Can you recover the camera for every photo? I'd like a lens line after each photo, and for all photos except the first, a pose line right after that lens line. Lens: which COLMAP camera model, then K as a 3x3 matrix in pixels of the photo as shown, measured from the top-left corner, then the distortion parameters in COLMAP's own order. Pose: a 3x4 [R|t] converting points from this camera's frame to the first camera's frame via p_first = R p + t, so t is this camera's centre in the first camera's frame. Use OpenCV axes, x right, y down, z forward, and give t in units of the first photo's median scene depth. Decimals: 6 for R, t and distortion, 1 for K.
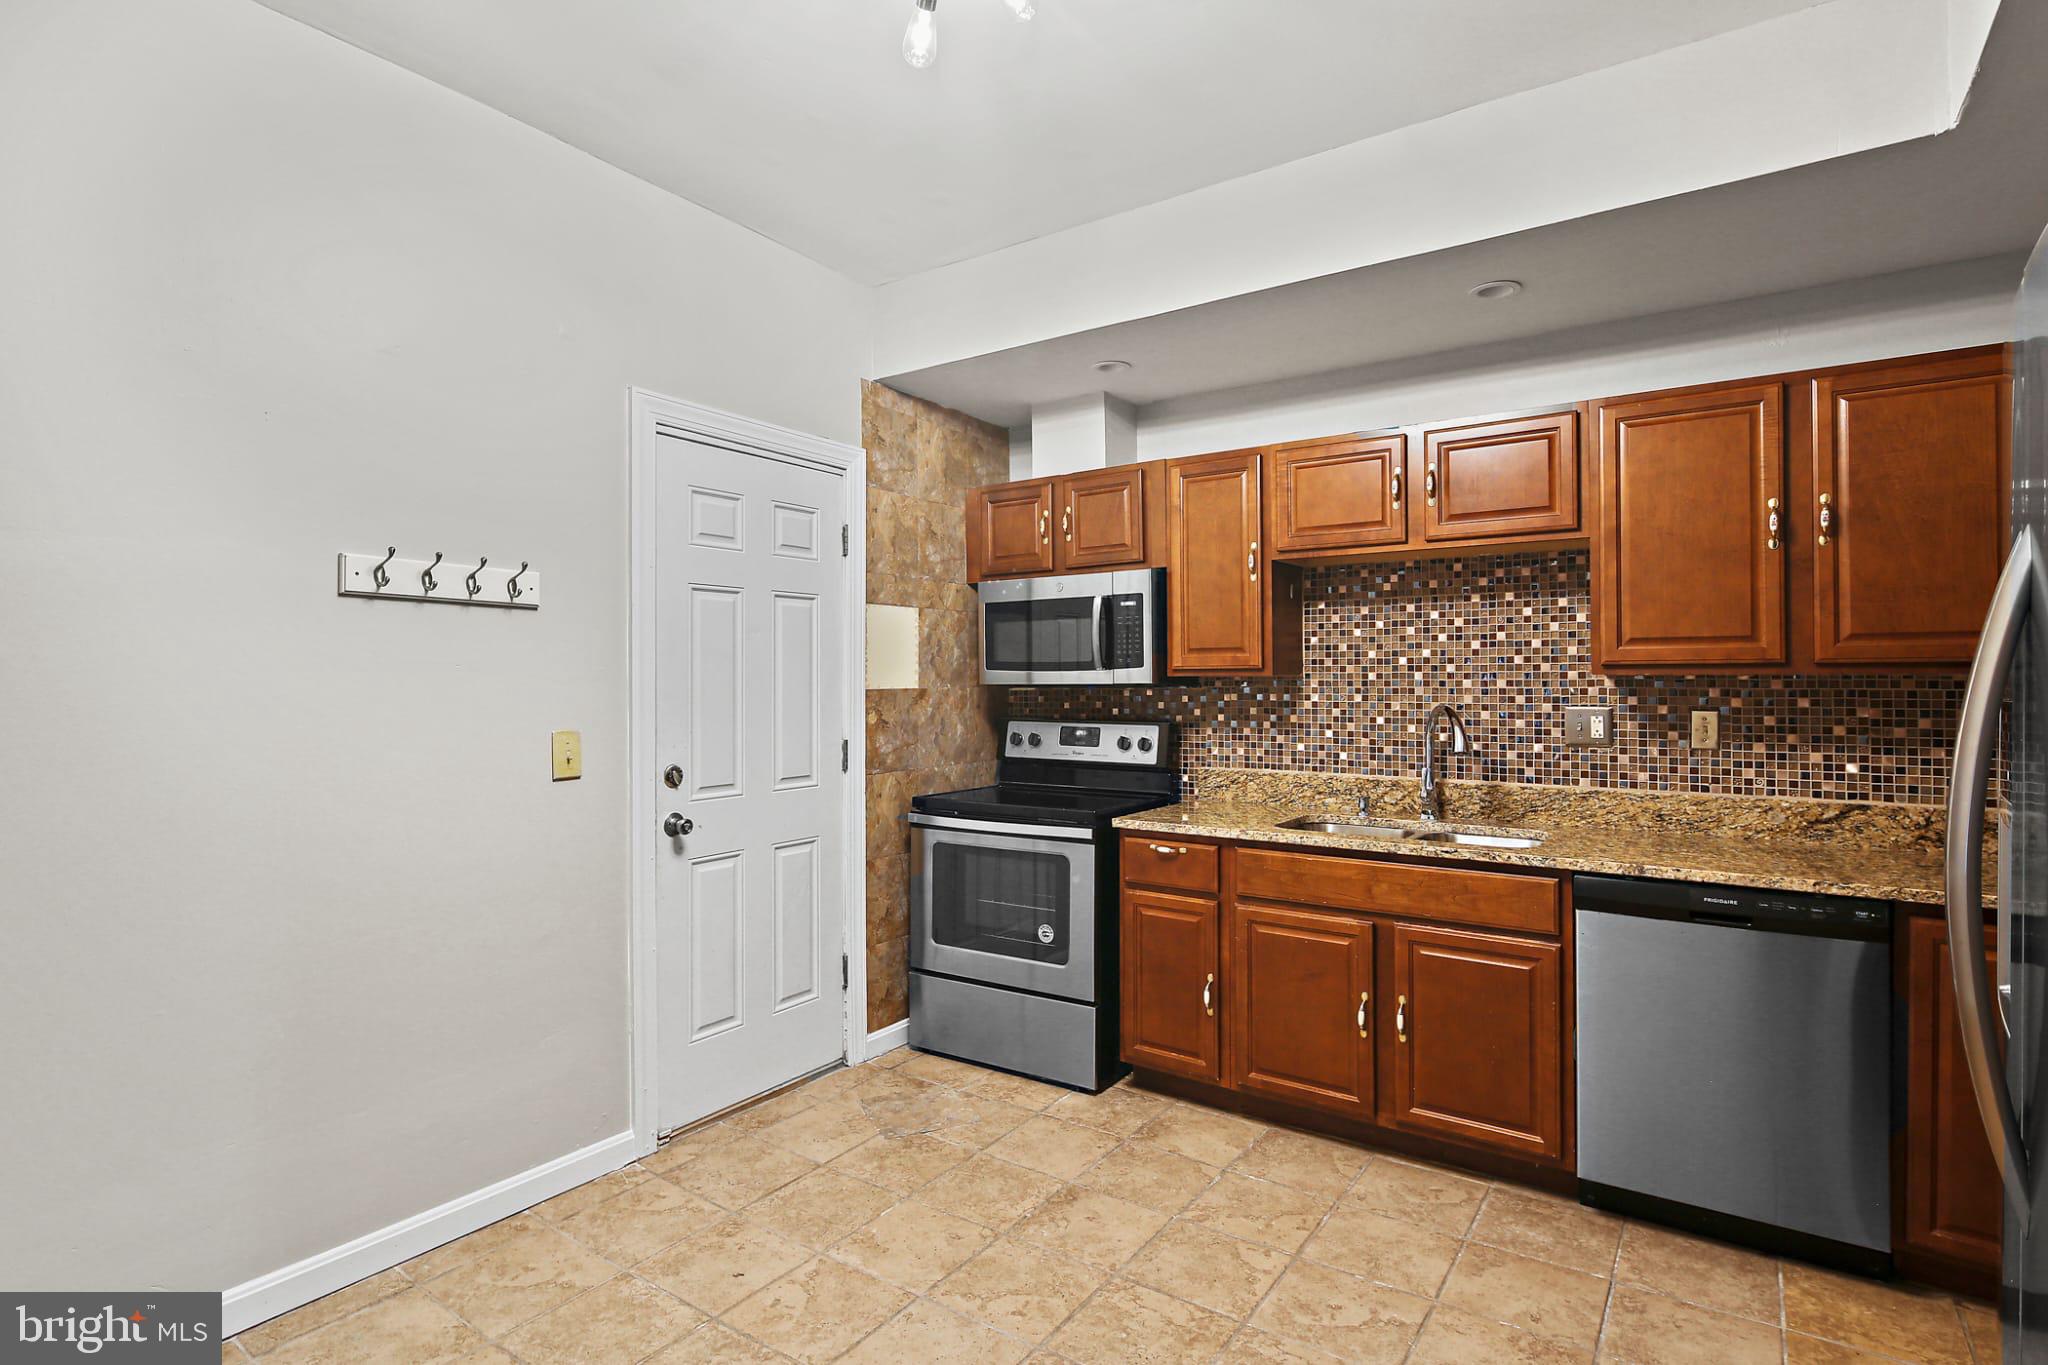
lens RADIAL K [[1026.1, 0, 1022.6], [0, 1026.1, 678.1], [0, 0, 1]] dist [0.005164, -0.003575]
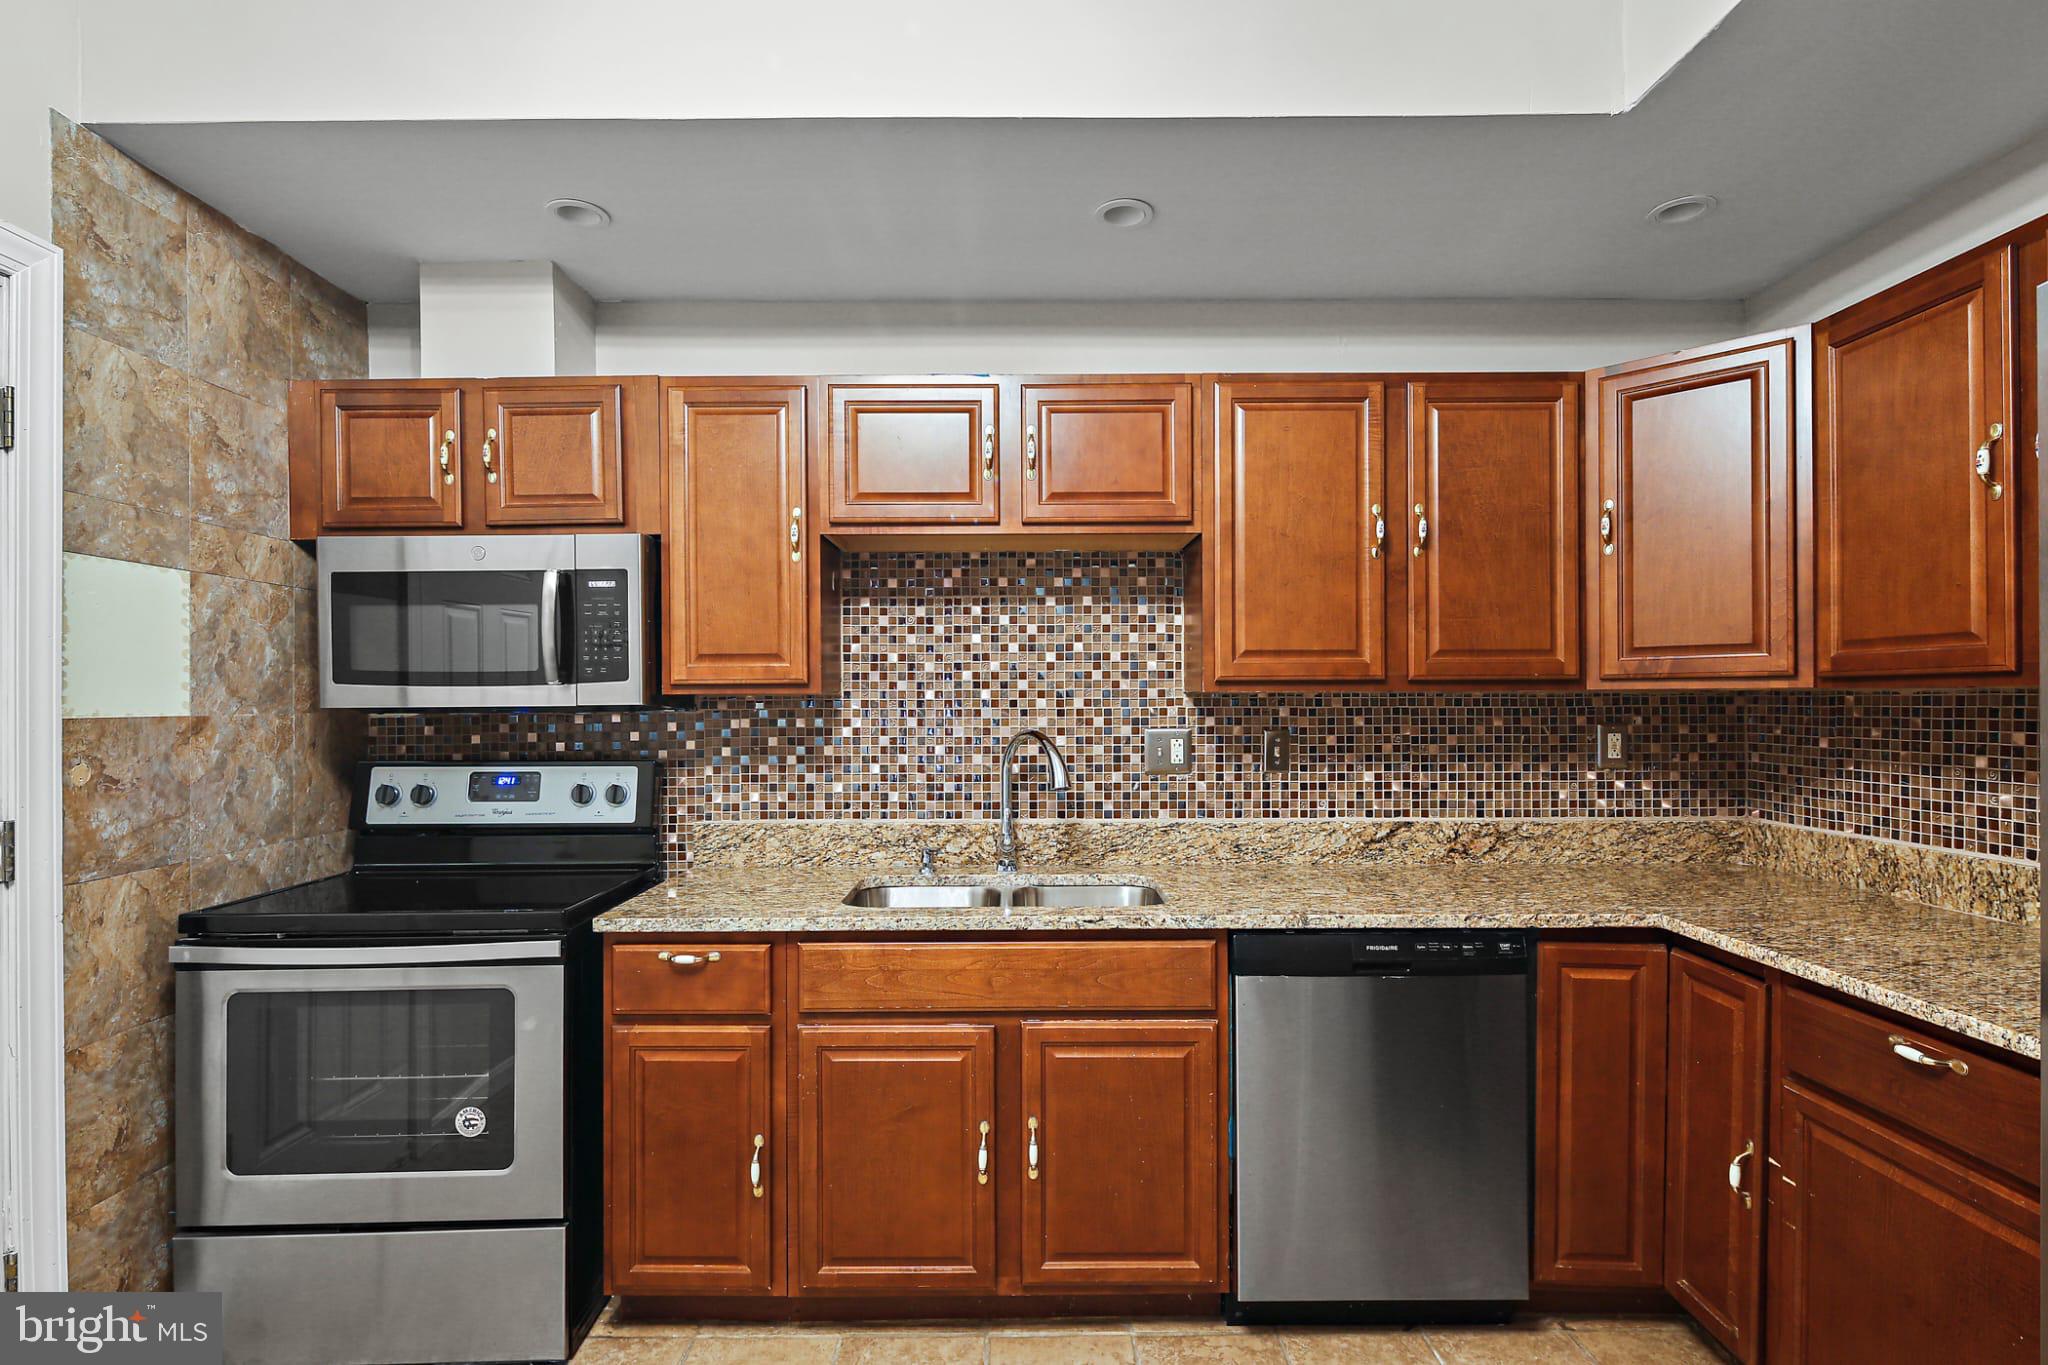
lens RADIAL K [[1026.1, 0, 1025.4], [0, 1026.1, 700.2], [0, 0, 1]] dist [0.005164, -0.003575]
pose [[0.822277, -0.001950, 0.569084, -0.052873], [0.002092, 0.999998, 0.000404, 0.002454], [-0.569084, 0.000859, 0.822279, 0.324165]]
